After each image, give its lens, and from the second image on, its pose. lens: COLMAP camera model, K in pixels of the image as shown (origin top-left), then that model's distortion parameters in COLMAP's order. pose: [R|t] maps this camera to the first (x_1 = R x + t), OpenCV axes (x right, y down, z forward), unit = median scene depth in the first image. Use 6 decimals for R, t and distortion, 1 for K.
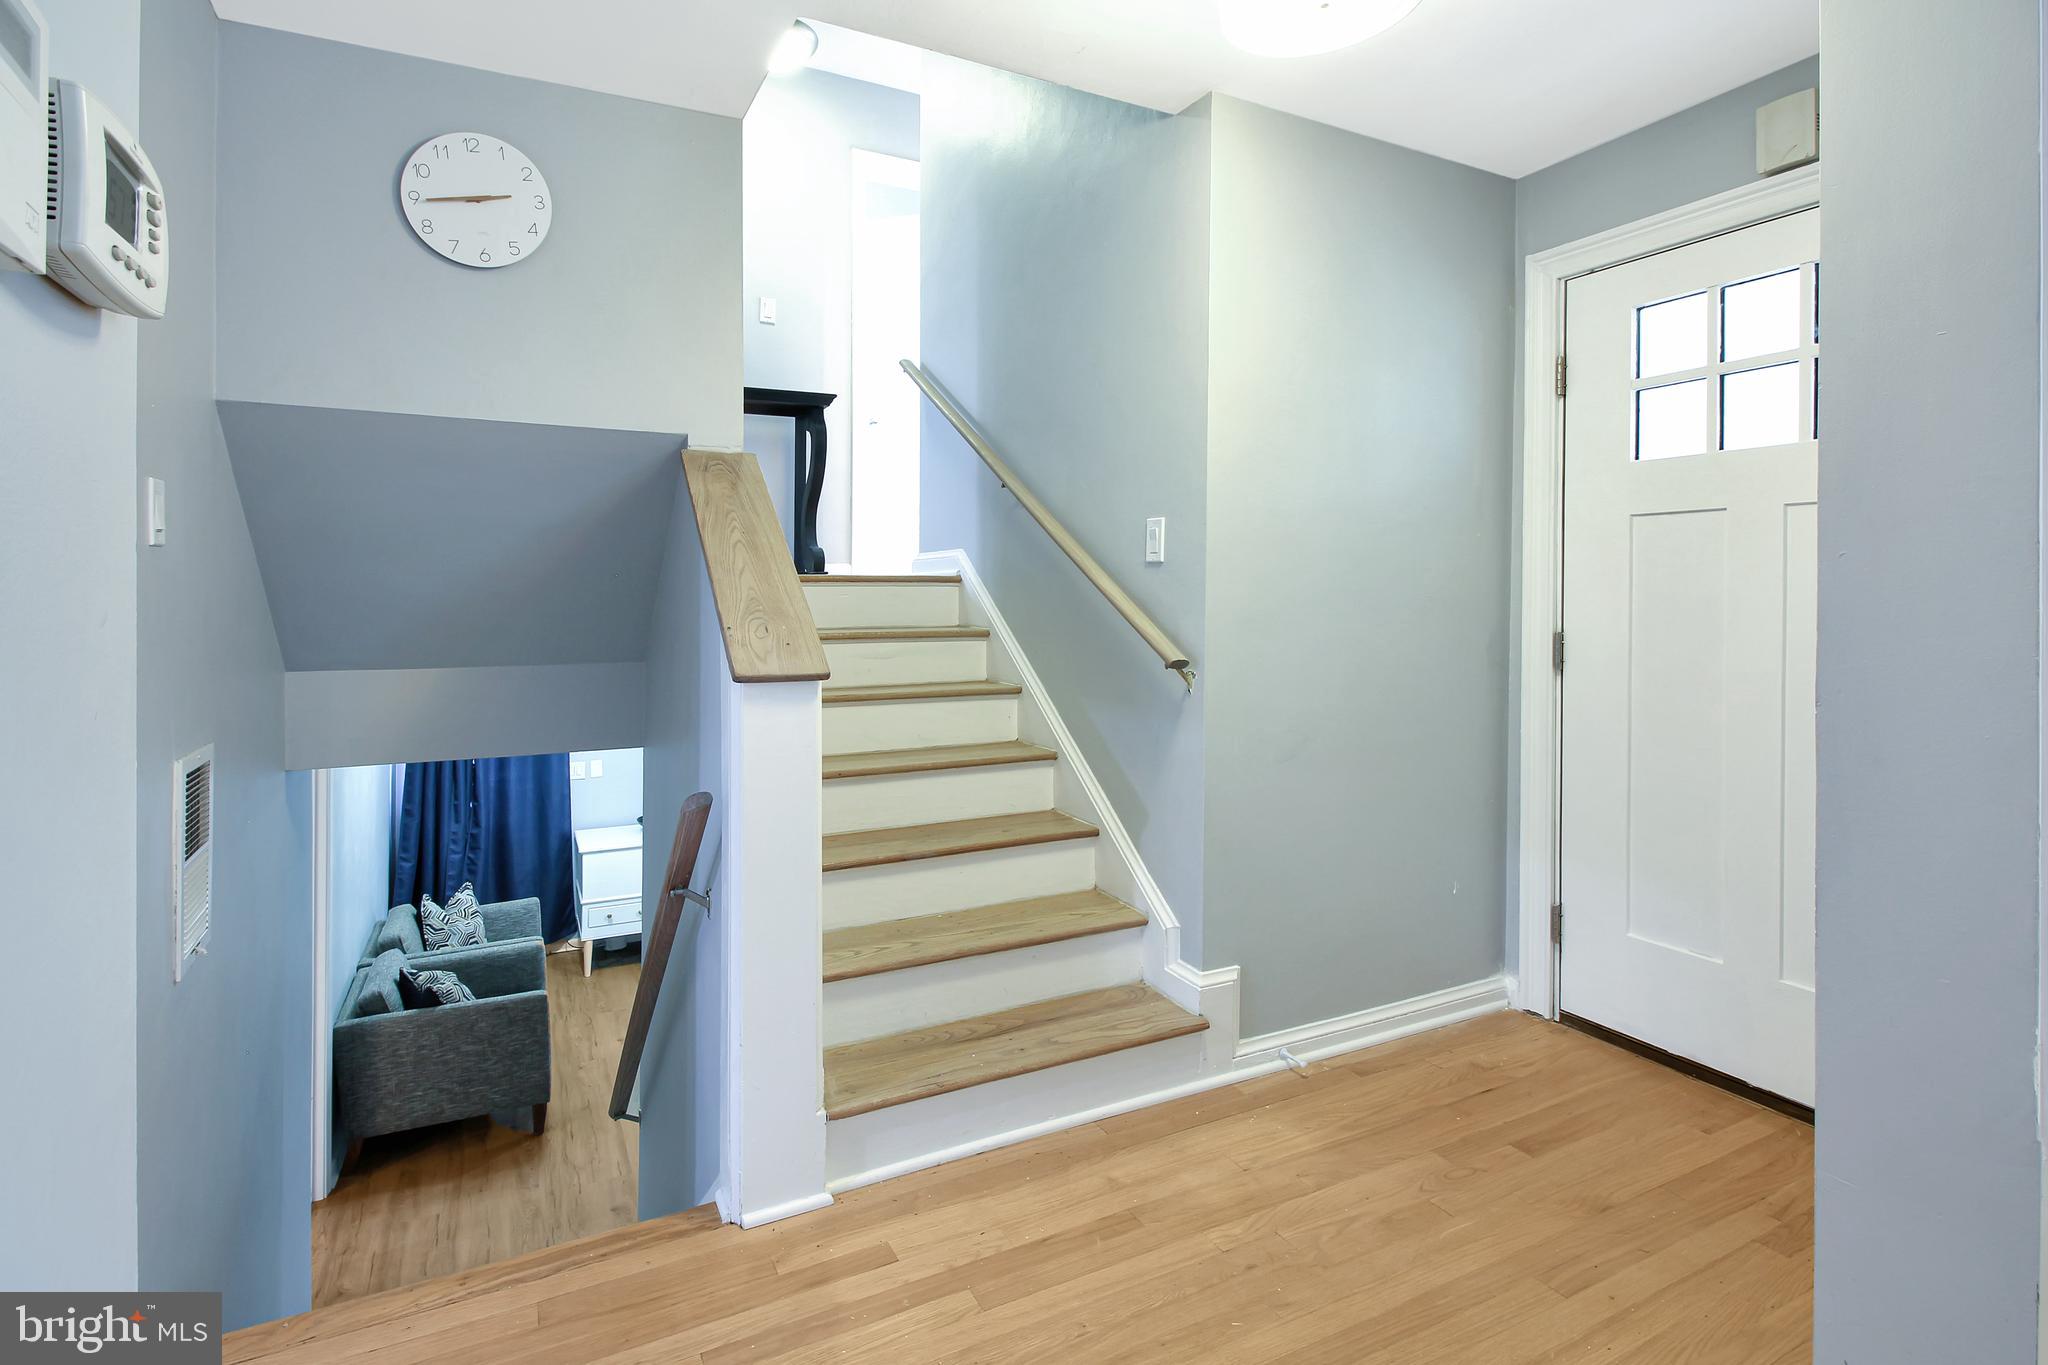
lens RADIAL K [[971.1, 0, 1024.9], [0, 971.1, 603.4], [0, 0, 1]] dist [-0.000187, -0.010071]
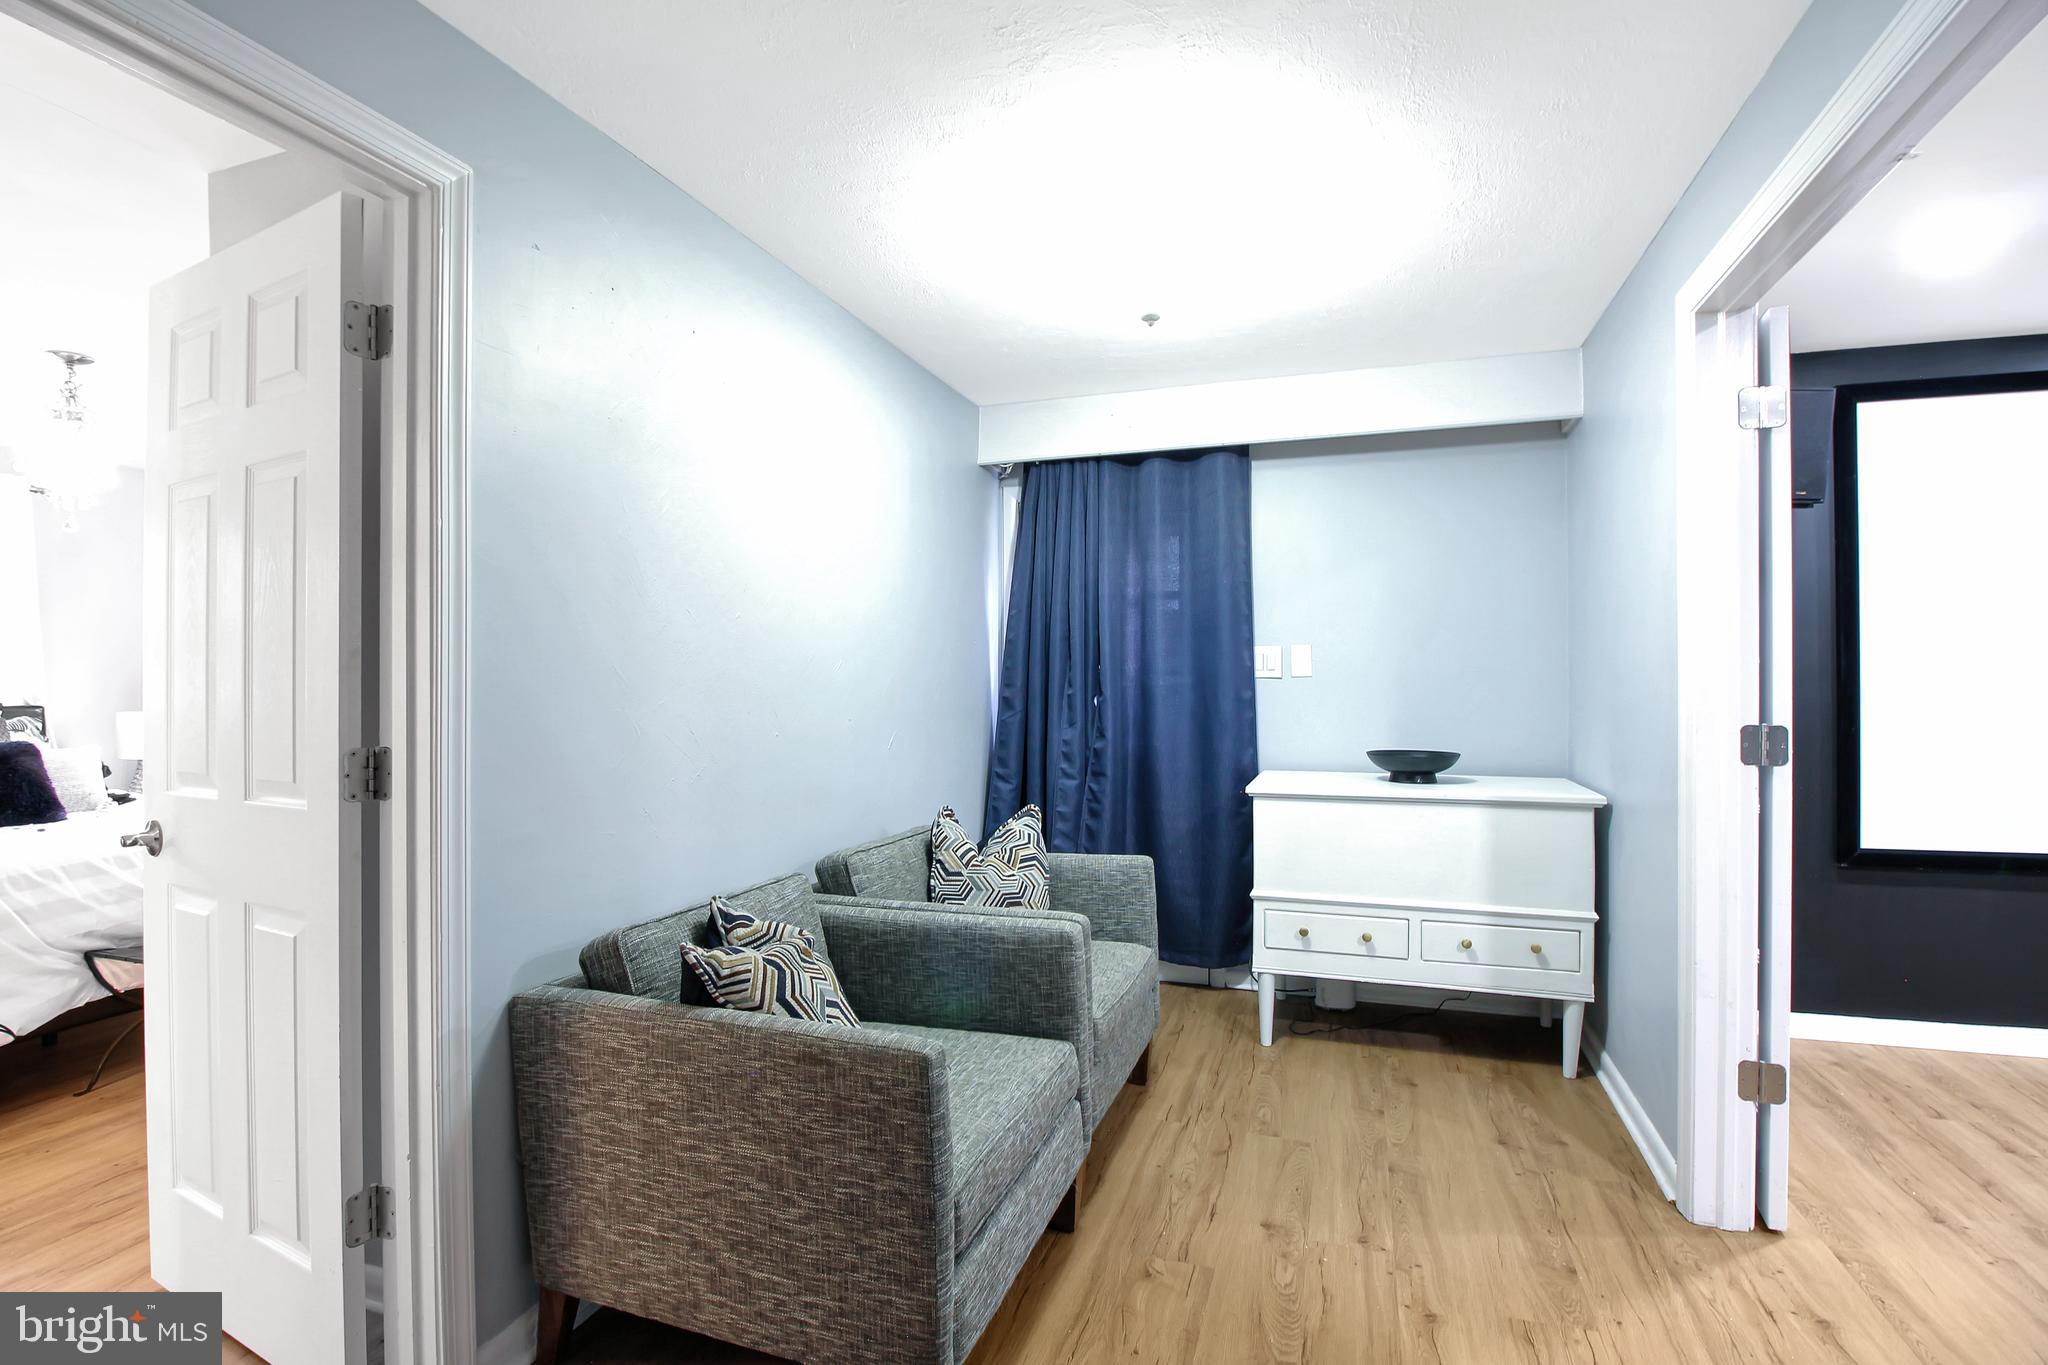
lens RADIAL K [[971.1, 0, 1042.5], [0, 971.1, 675.1], [0, 0, 1]] dist [-0.000187, -0.010071]
pose [[0.697055, -0.008645, -0.716965, -0.175573], [-0.000079, 0.999926, -0.012134, 0.205985], [0.717017, 0.008515, 0.697003, 0.583874]]
